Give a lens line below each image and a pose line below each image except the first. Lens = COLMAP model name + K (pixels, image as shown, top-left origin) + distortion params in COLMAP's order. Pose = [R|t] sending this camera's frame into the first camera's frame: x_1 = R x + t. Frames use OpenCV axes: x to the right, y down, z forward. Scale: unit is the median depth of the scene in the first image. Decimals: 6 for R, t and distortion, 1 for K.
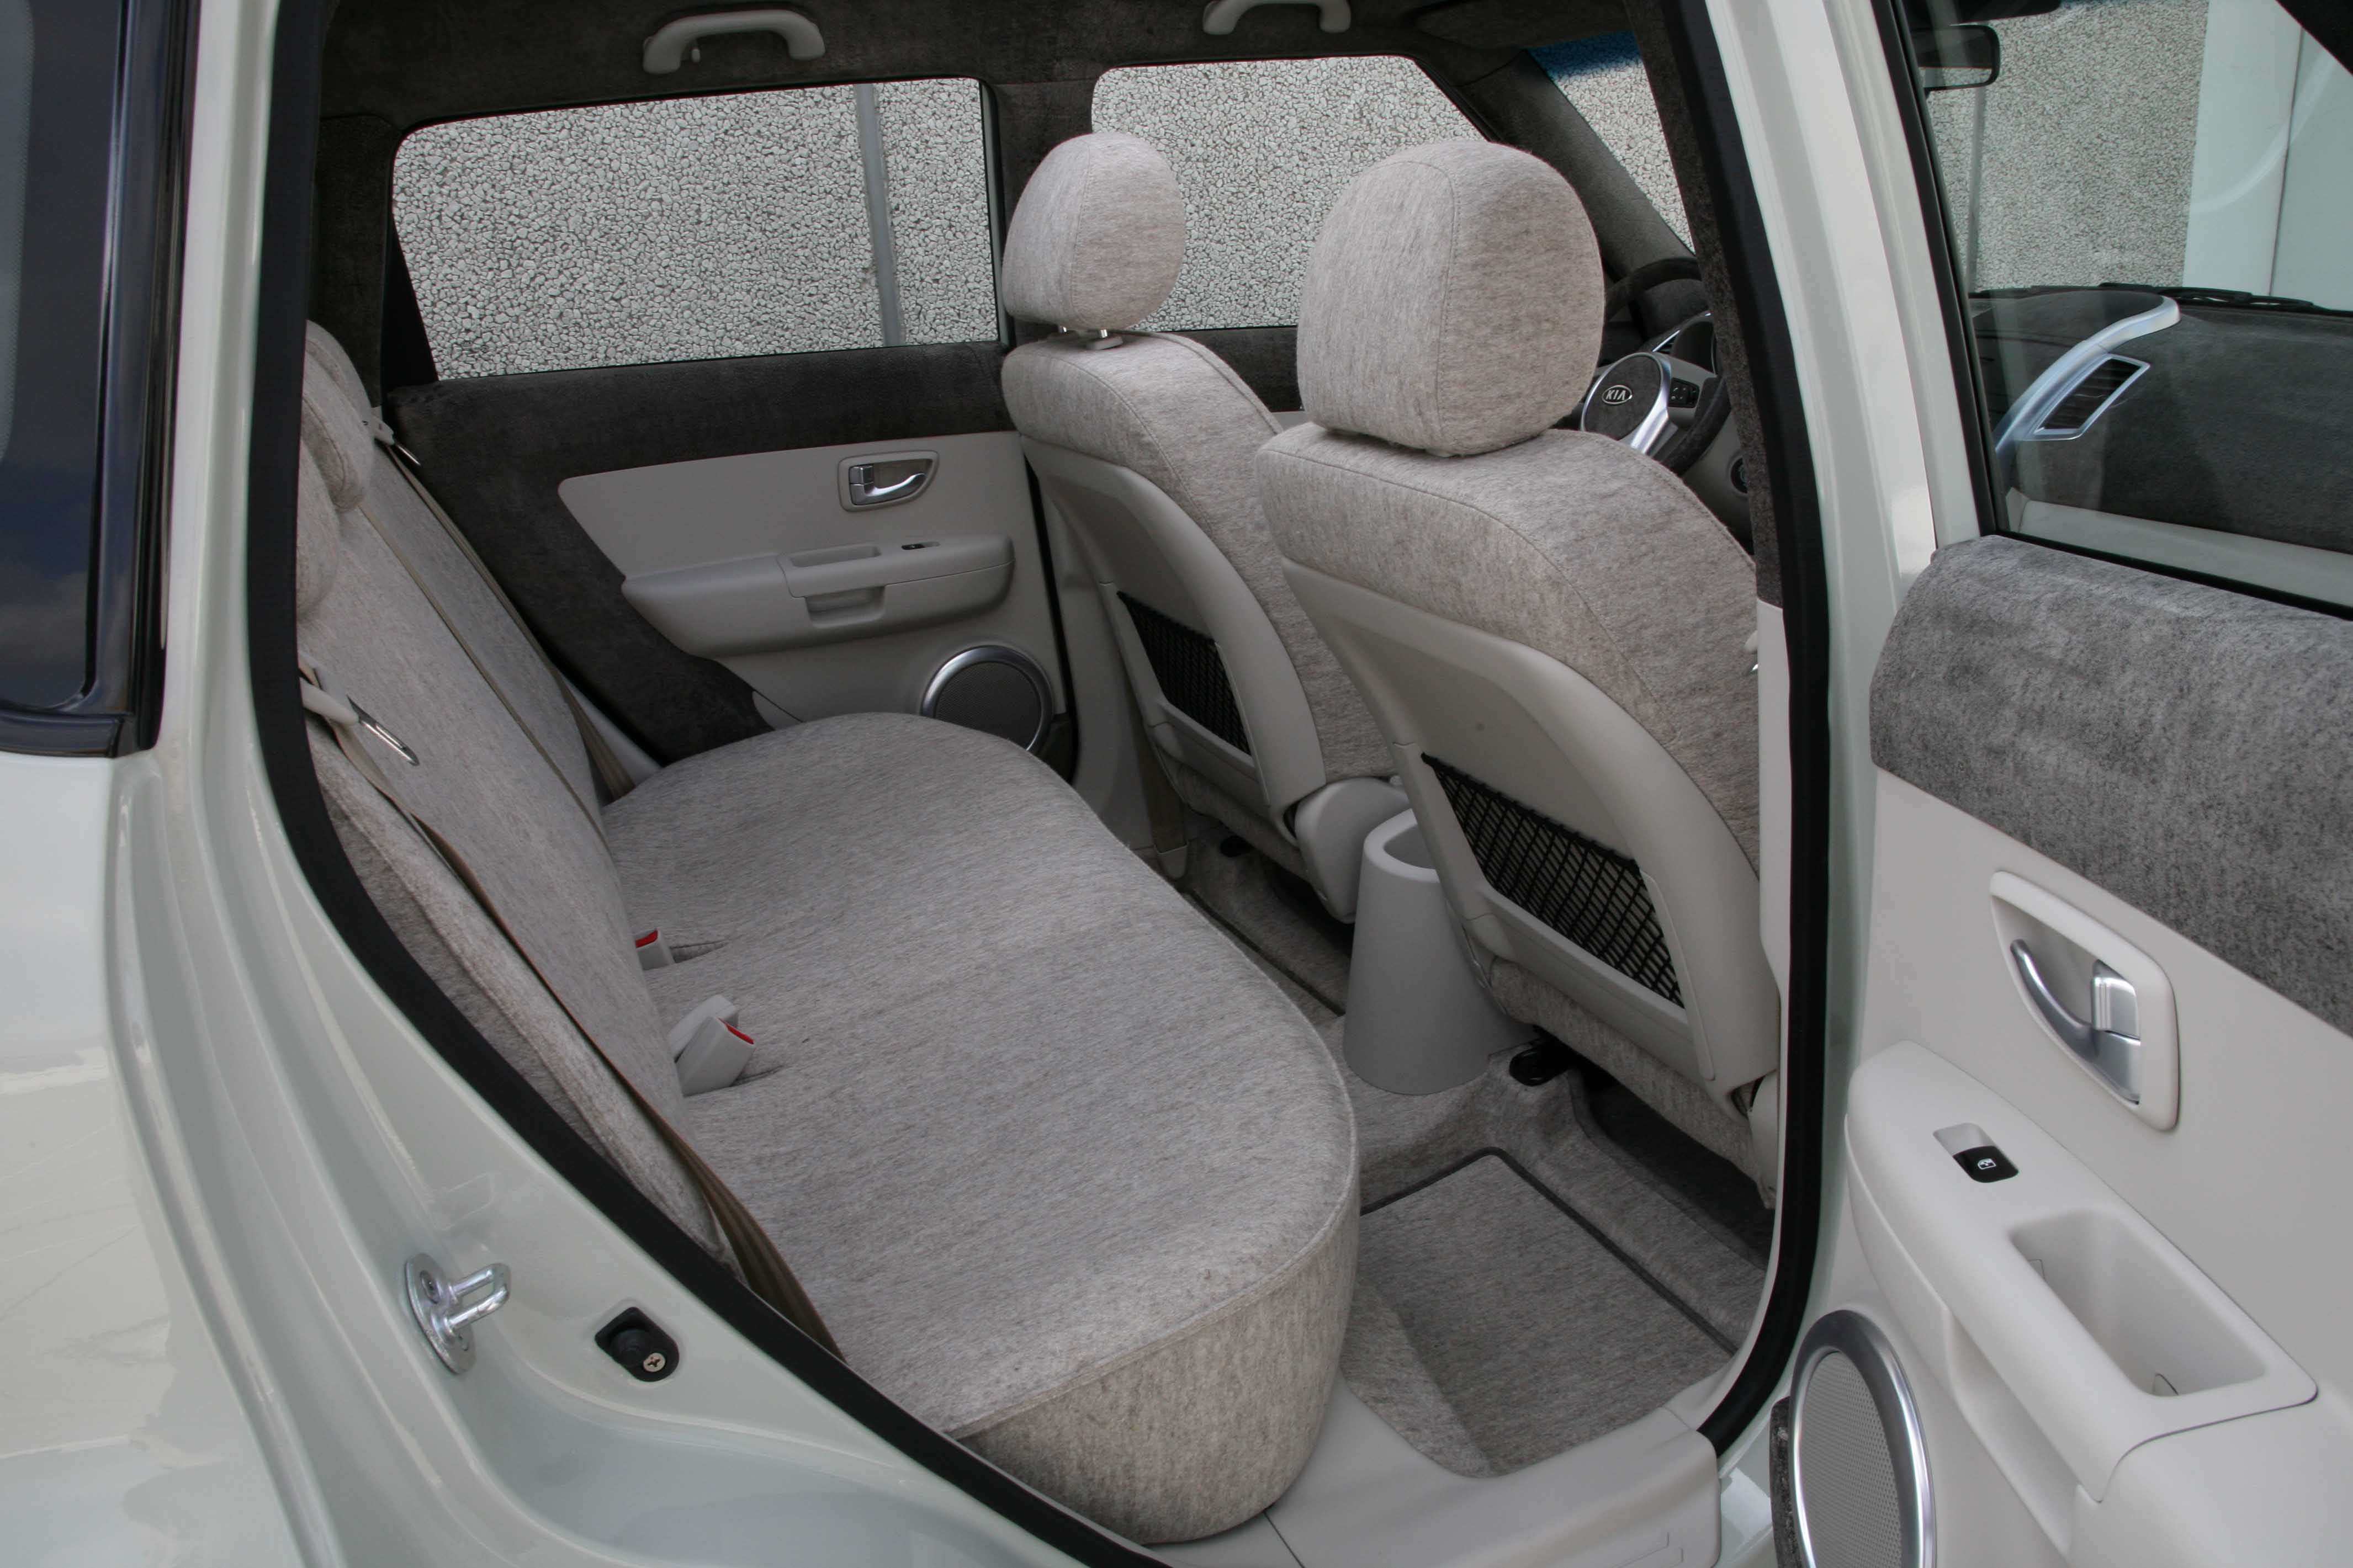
lens RADIAL K [[1660.2, 0, 1179.3], [0, 1660.2, 777.7], [0, 0, 1]] dist [-0.068147, 0.013019]
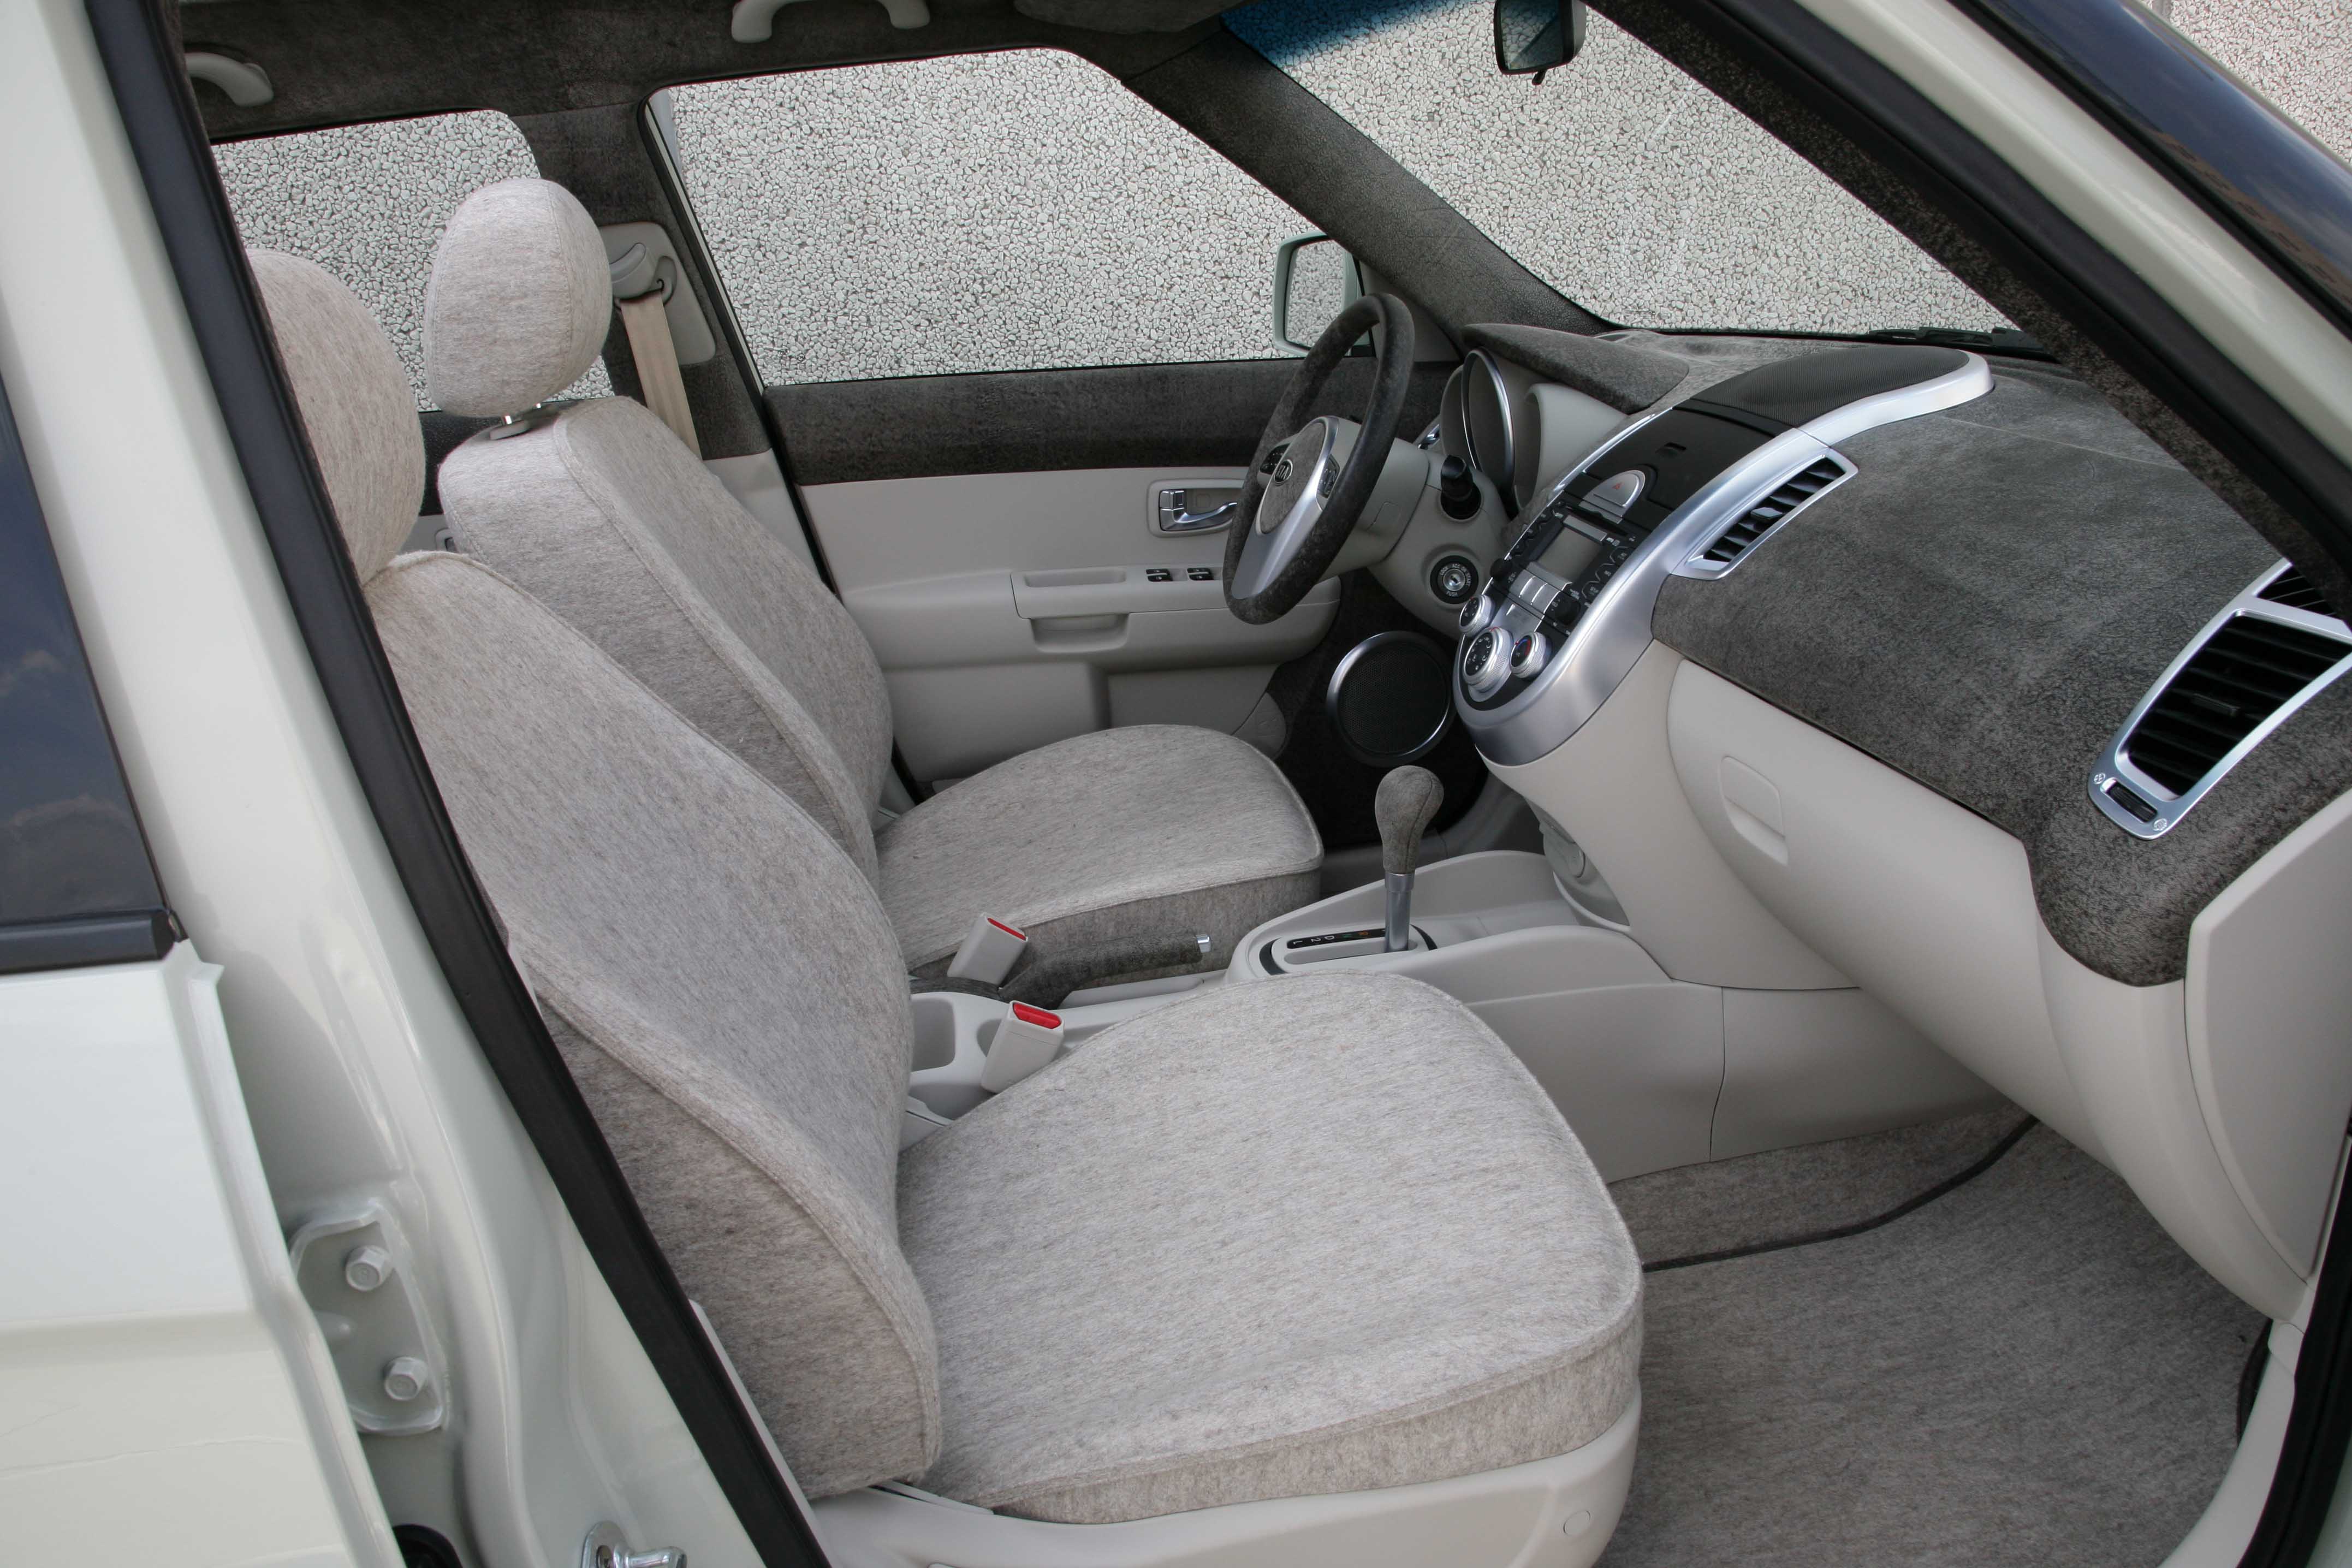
lens RADIAL K [[1659.8, 0, 1179.5], [0, 1659.8, 790.0], [0, 0, 1]] dist [-0.068147, 0.013019]
pose [[0.969070, 0.068945, -0.236961, 0.338020], [-0.061084, 0.997316, 0.040364, -0.089662], [0.239108, -0.024641, 0.970680, 0.174605]]
